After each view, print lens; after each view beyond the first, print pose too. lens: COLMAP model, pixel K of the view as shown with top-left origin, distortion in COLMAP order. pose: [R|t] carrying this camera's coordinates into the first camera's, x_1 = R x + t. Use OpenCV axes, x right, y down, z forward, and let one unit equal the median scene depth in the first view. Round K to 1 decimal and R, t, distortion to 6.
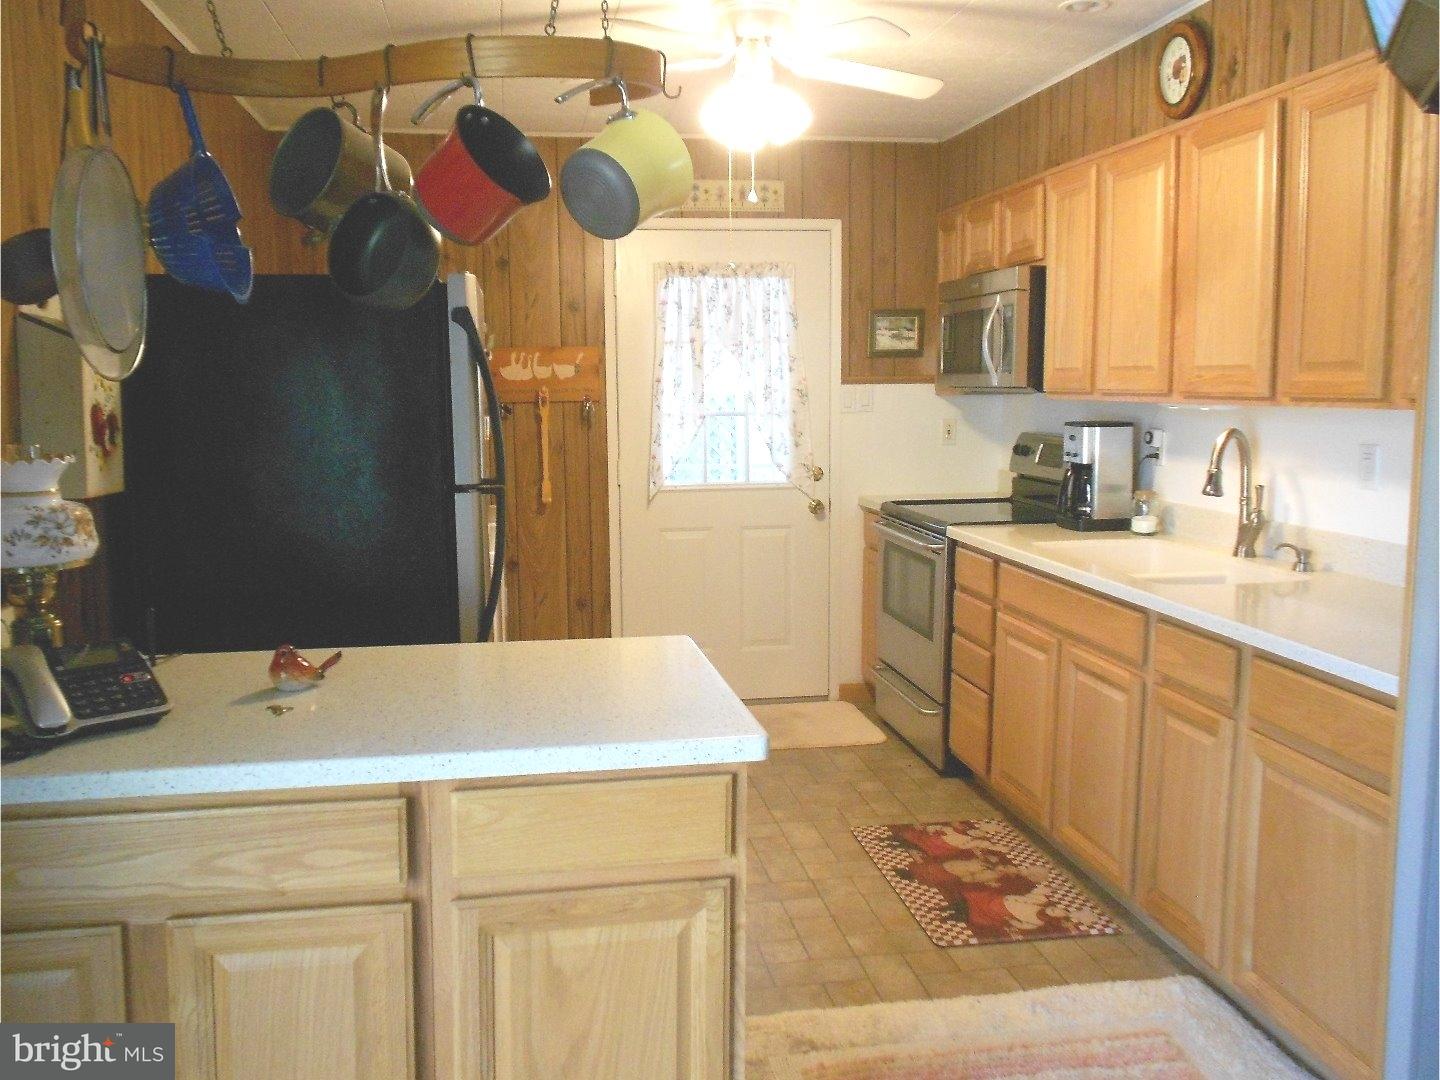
lens RADIAL K [[1307.7, 0, 635.8], [0, 1307.7, 545.7], [0, 0, 1]] dist [-0.014984, -0.039832]
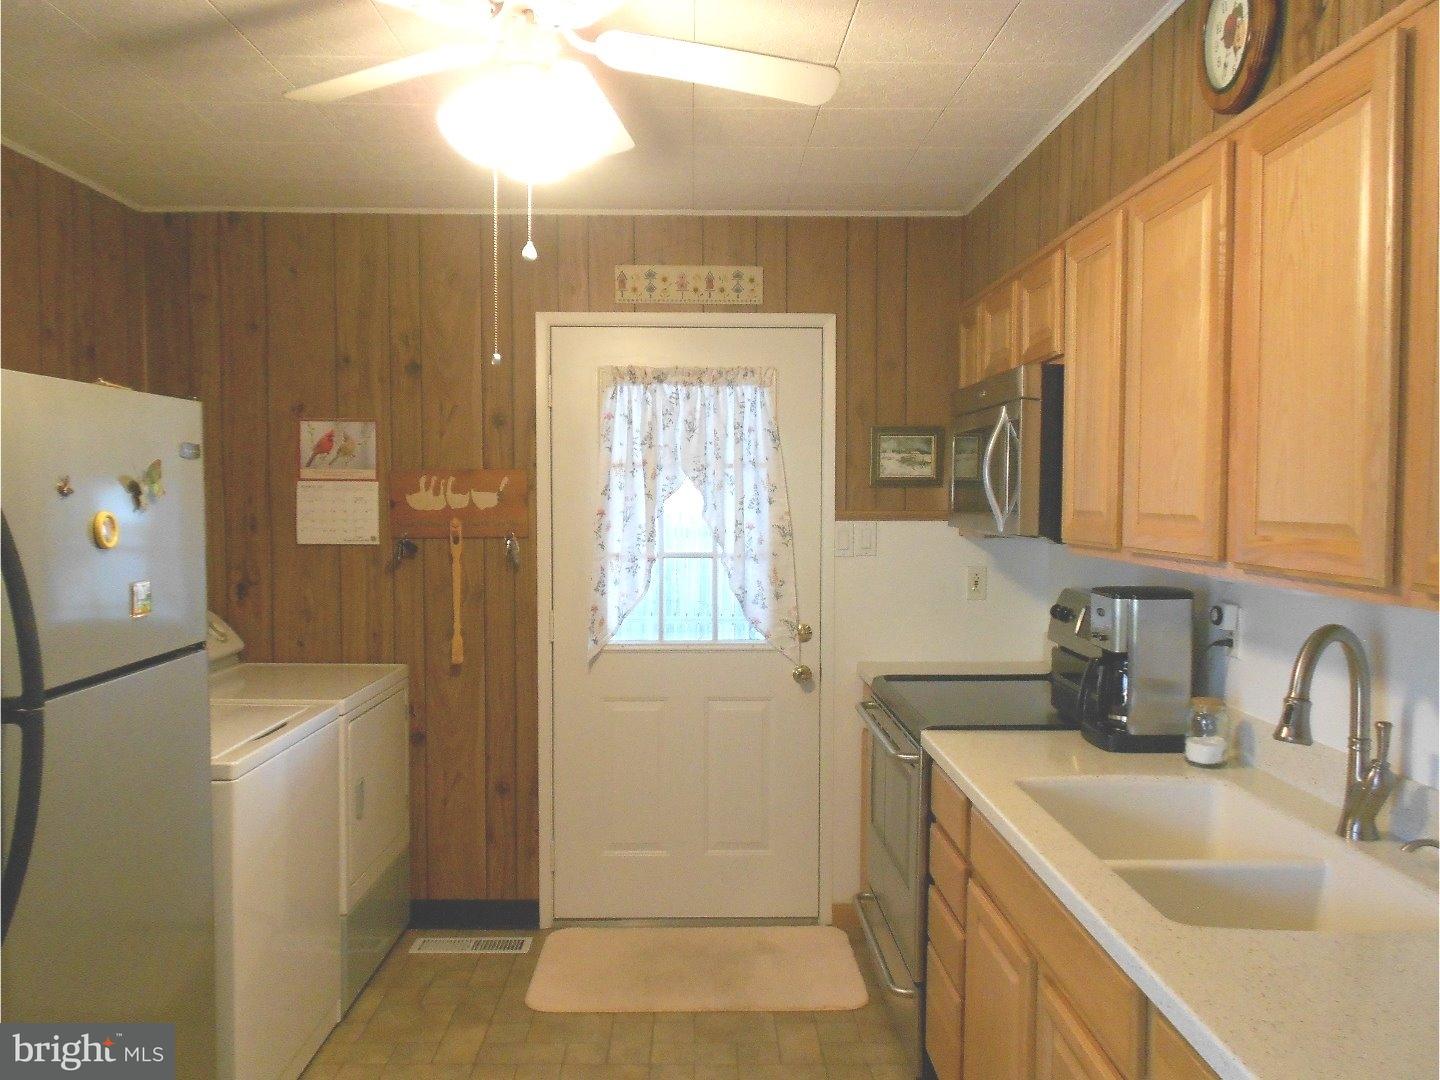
lens RADIAL K [[1161.3, 0, 708.4], [0, 1161.3, 555.0], [0, 0, 1]] dist [0.013574, -0.030646]
pose [[0.993718, 0.018478, -0.110382, 0.180642], [-0.026140, 0.997317, -0.068377, -0.060237], [0.108822, 0.070833, 0.991534, 0.340746]]
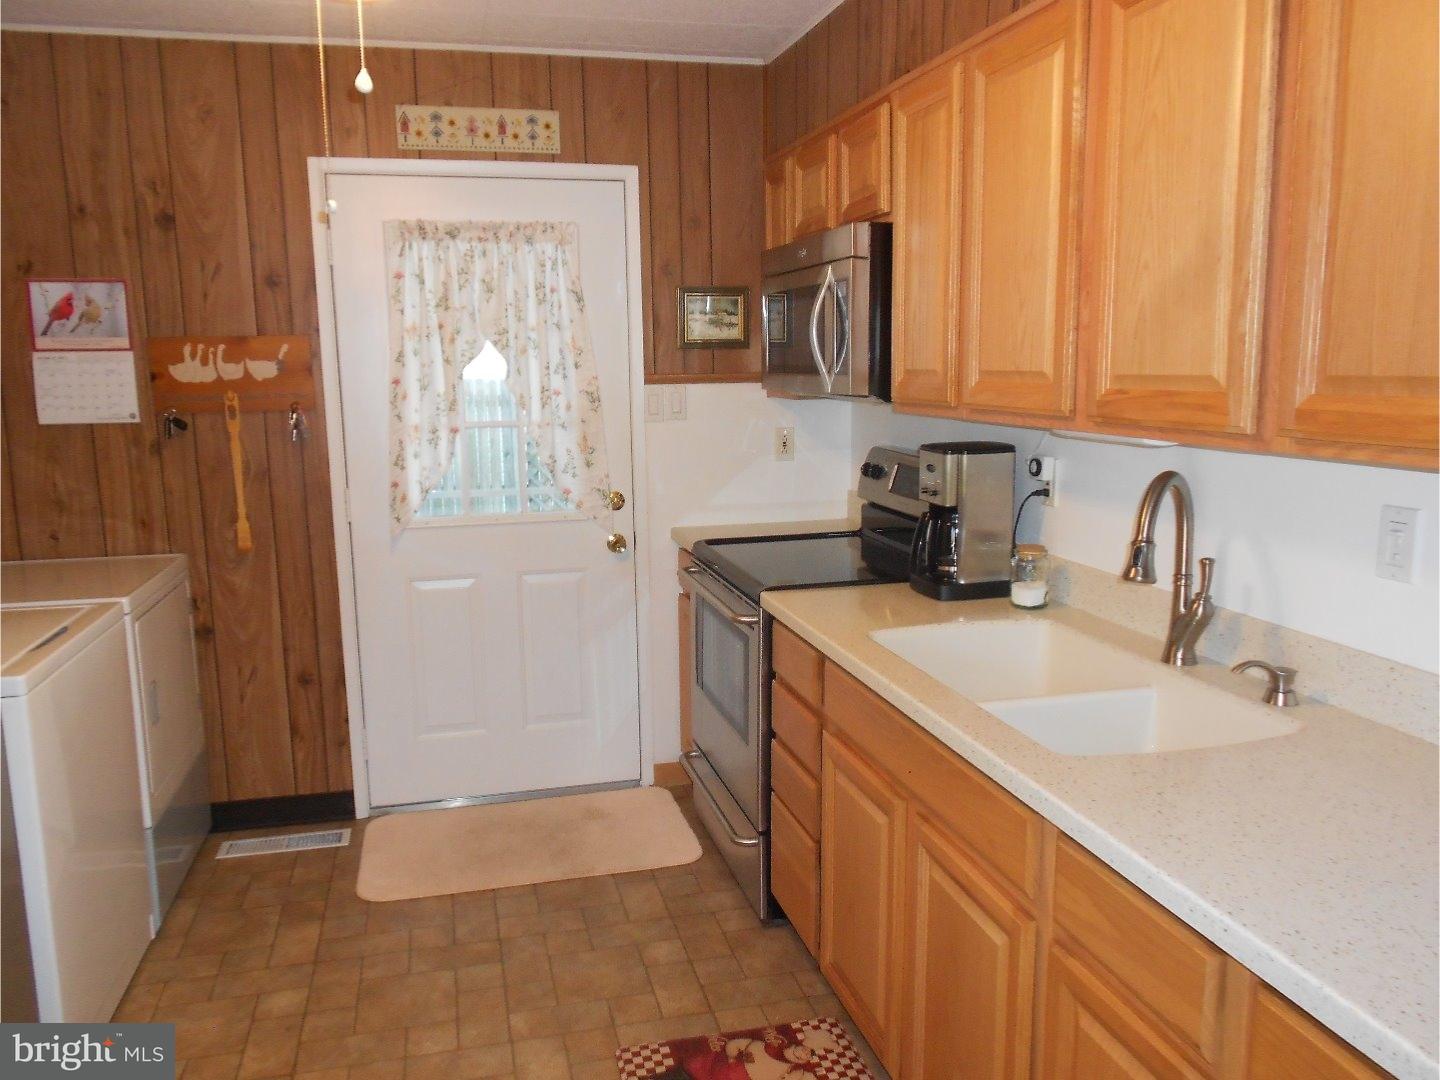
lens RADIAL K [[1161.3, 0, 716.2], [0, 1161.3, 562.6], [0, 0, 1]] dist [0.013574, -0.030646]
pose [[0.992663, -0.024177, 0.118474, 0.131419], [0.018136, 0.998493, 0.051805, -0.060966], [-0.119548, -0.049277, 0.991605, 0.354325]]
